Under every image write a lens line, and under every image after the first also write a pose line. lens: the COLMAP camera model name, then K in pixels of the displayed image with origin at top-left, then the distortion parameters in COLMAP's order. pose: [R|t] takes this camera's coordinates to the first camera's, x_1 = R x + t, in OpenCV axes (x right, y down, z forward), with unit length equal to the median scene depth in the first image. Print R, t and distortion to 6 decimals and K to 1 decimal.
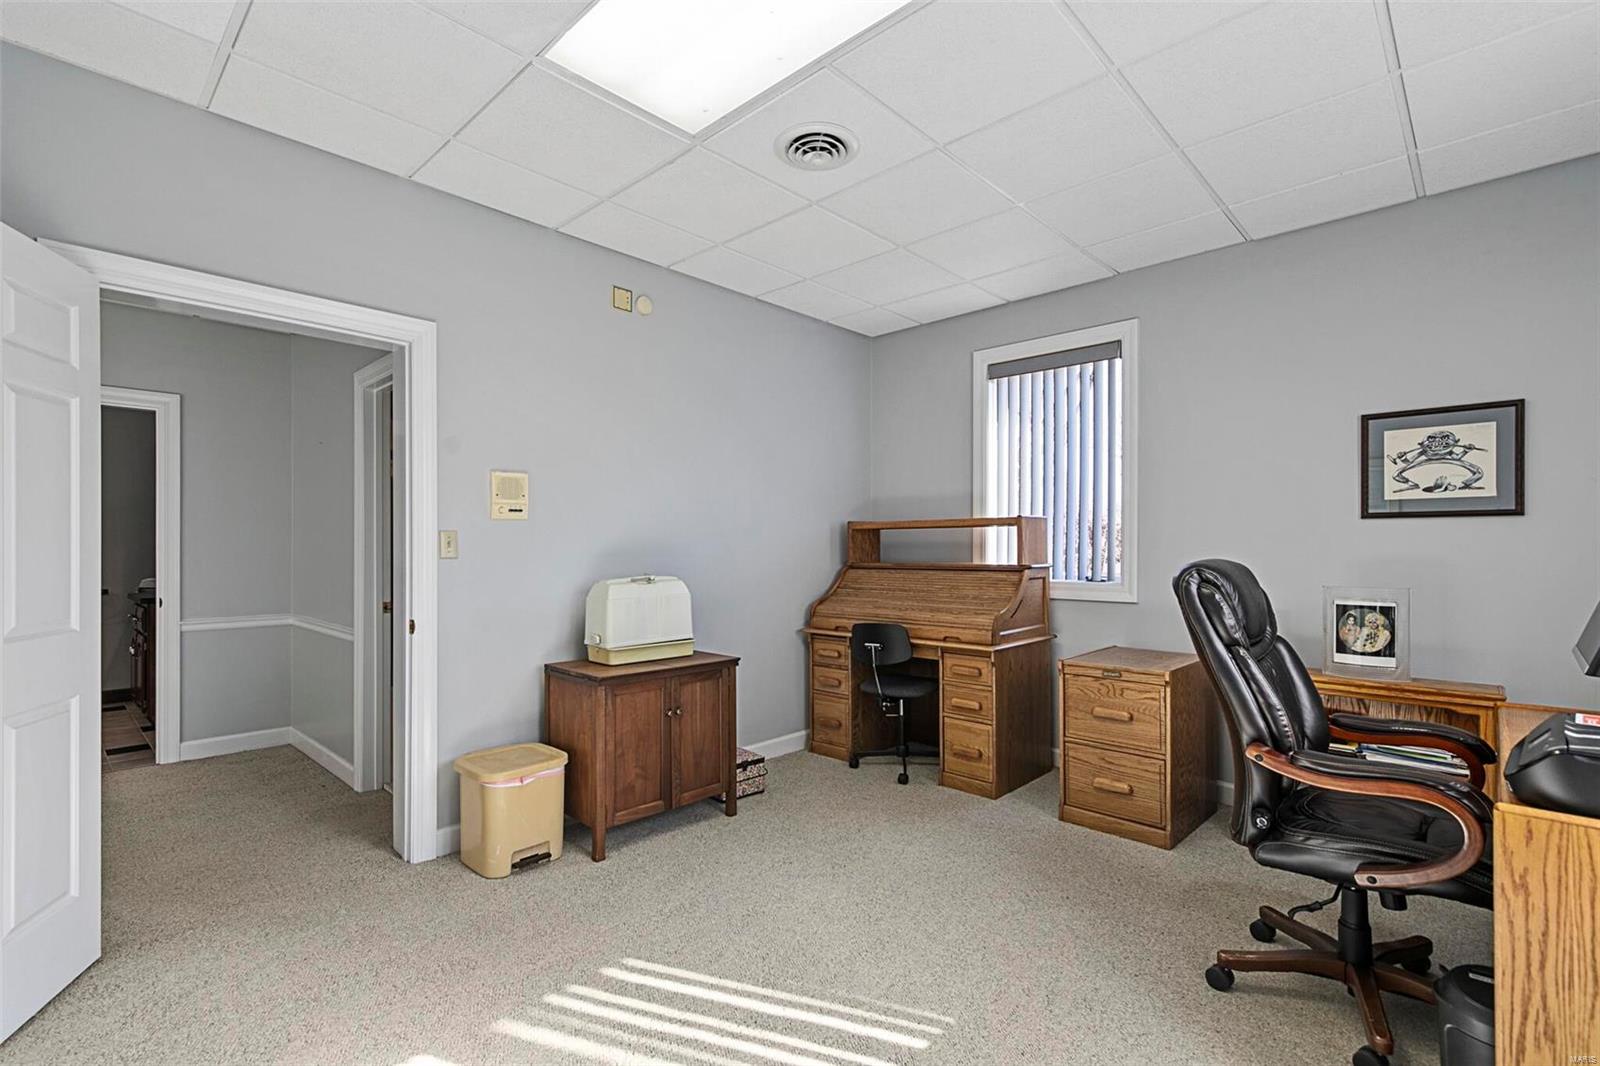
lens RADIAL K [[721.7, 0, 799.1], [0, 721.7, 543.6], [0, 0, 1]] dist [0.002737, 0.000088]
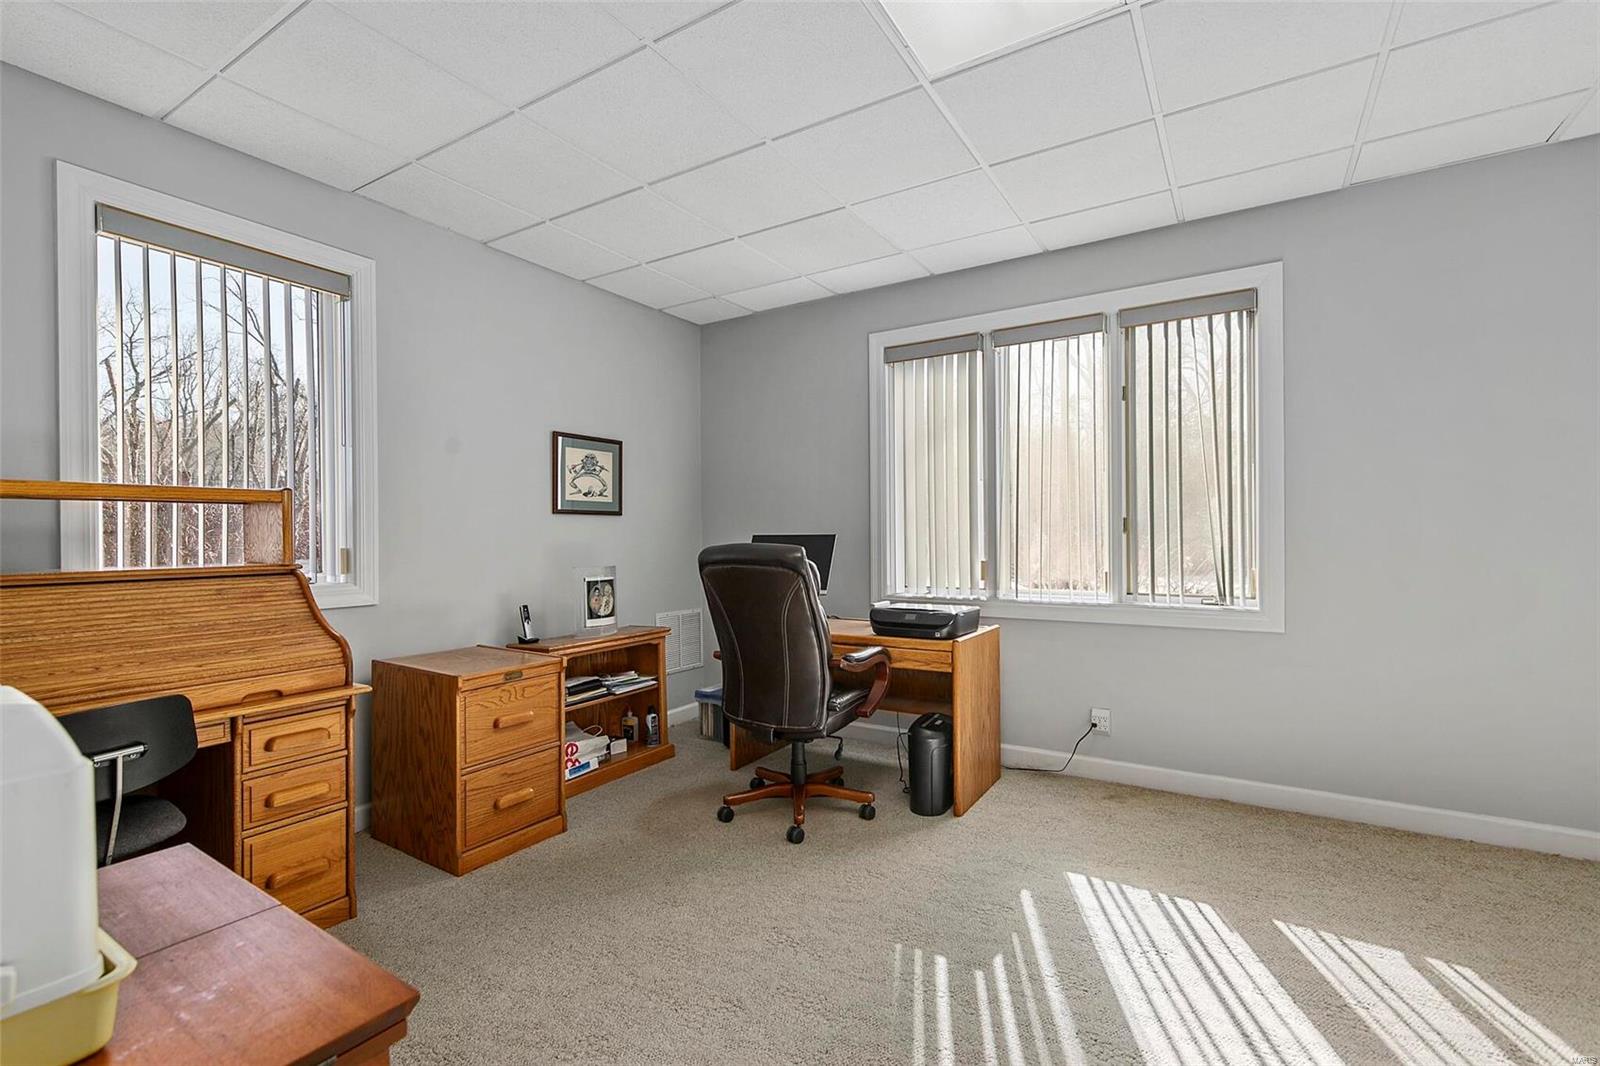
lens RADIAL K [[721.7, 0, 797.3], [0, 721.7, 537.5], [0, 0, 1]] dist [0.002737, 0.000088]
pose [[-0.197626, 0.000576, 0.980277, -0.557168], [0.001156, 0.999999, -0.000355, 0.008228], [-0.980277, 0.001063, -0.197627, 0.875391]]
